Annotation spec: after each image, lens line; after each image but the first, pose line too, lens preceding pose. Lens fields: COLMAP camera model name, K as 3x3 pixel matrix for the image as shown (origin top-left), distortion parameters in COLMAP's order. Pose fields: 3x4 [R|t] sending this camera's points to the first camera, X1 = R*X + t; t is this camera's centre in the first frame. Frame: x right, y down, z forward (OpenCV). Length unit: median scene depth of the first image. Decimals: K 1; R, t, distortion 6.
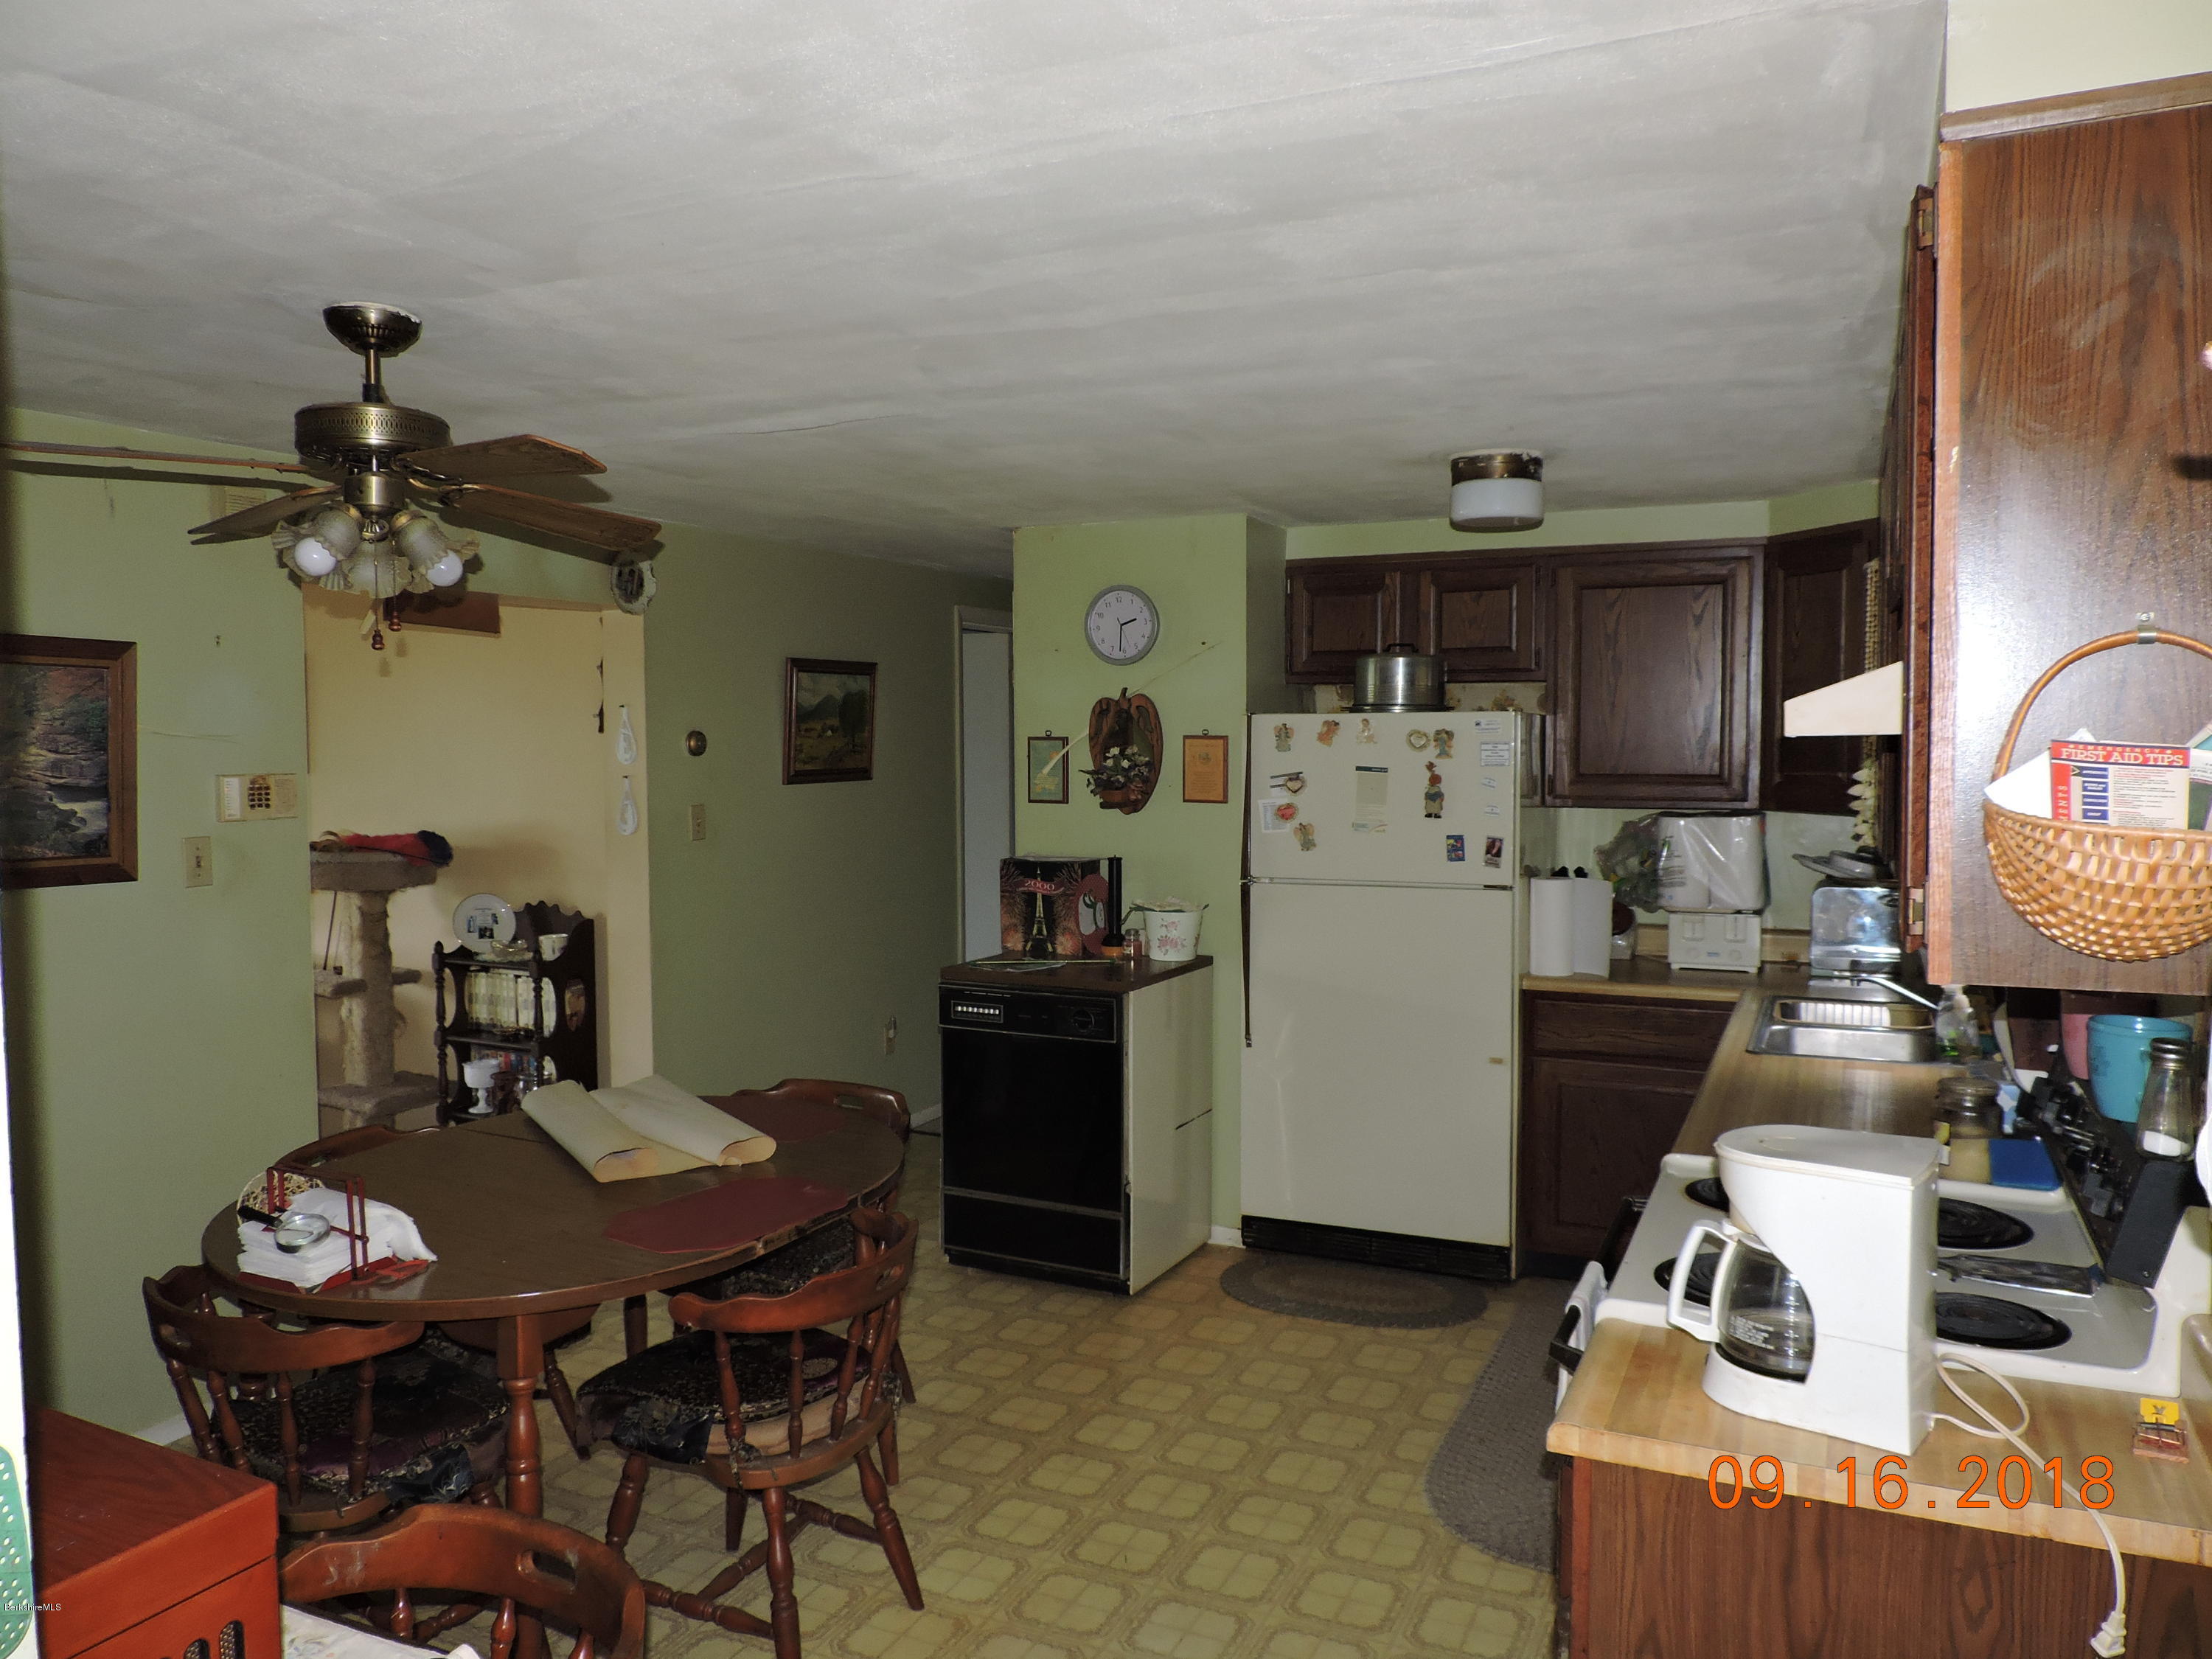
lens RADIAL K [[1556.9, 0, 1102.9], [0, 1556.9, 825.6], [0, 0, 1]] dist [-0.029339, 0.008676]
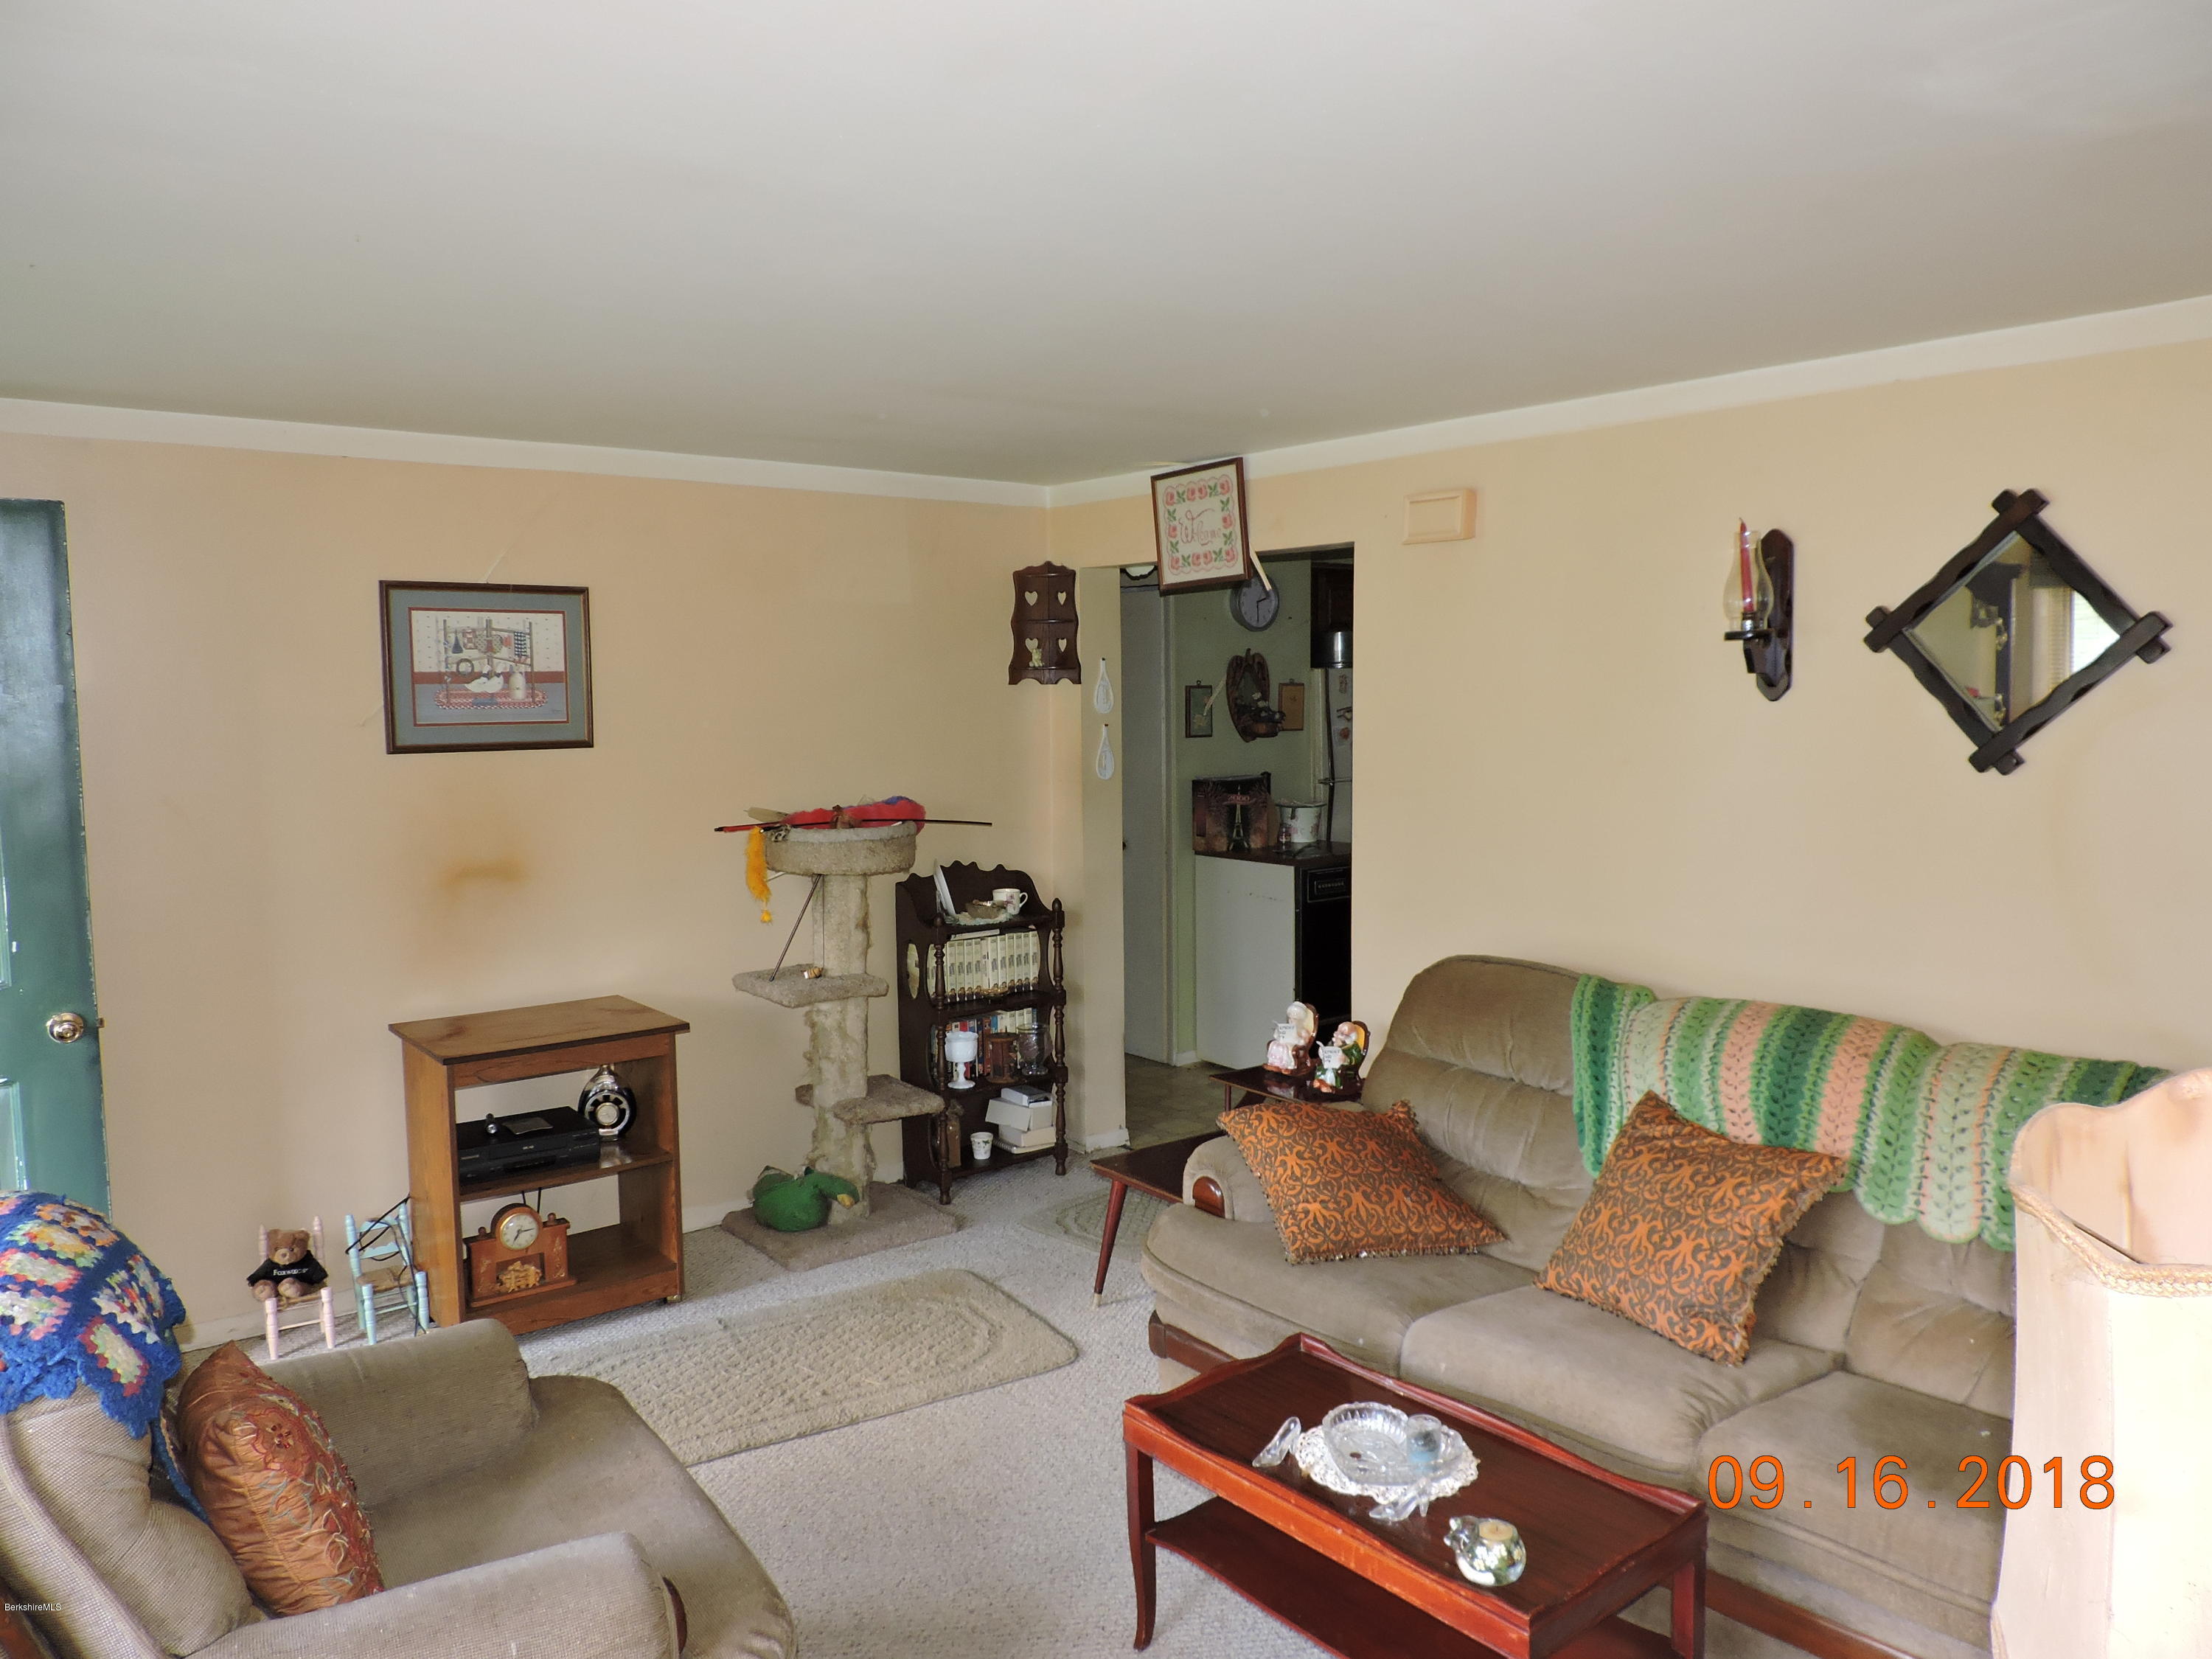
lens RADIAL K [[1556.9, 0, 1104.9], [0, 1556.9, 822.4], [0, 0, 1]] dist [-0.029339, 0.008676]
pose [[0.418718, -0.085983, 0.904036, -1.279420], [0.068690, 0.995654, 0.062882, -0.031977], [-0.905515, 0.035768, 0.422805, 0.547858]]
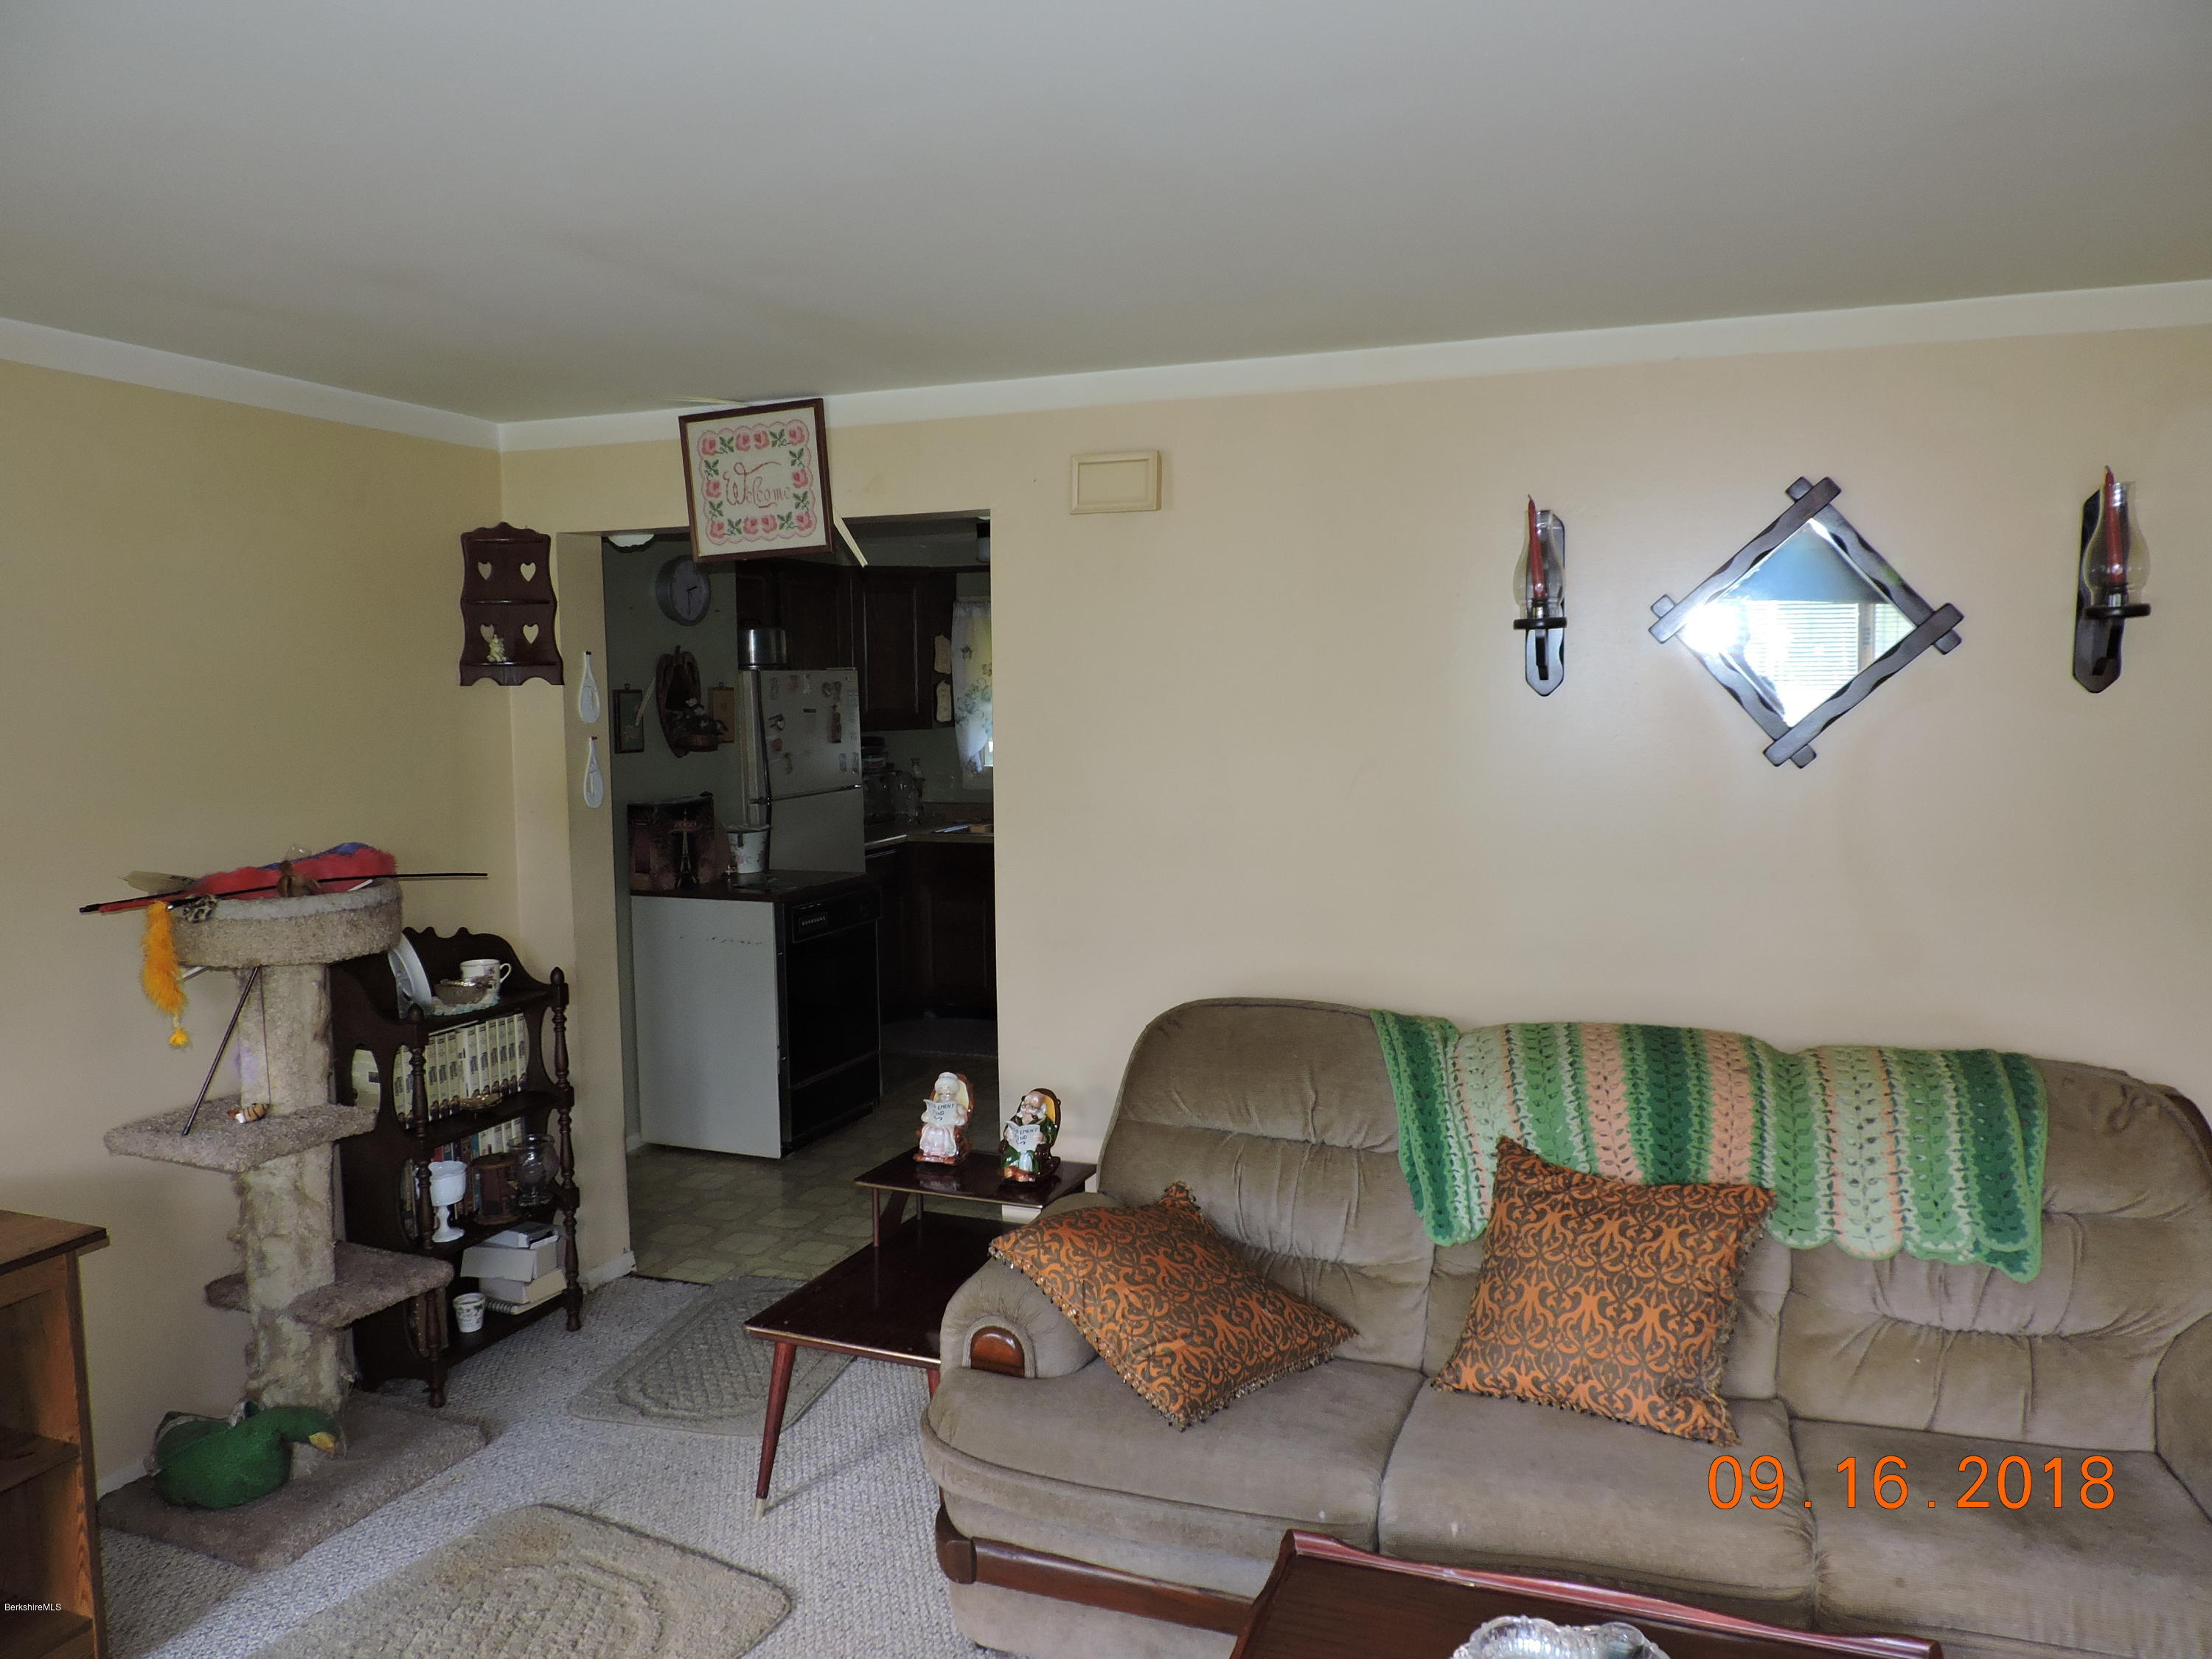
lens RADIAL K [[1556.9, 0, 1099.5], [0, 1556.9, 828.1], [0, 0, 1]] dist [-0.029339, 0.008676]
pose [[-0.089732, -0.089015, 0.991980, -1.153961], [0.074412, 0.992615, 0.095804, -0.042605], [-0.993182, 0.082412, -0.082446, 0.801250]]
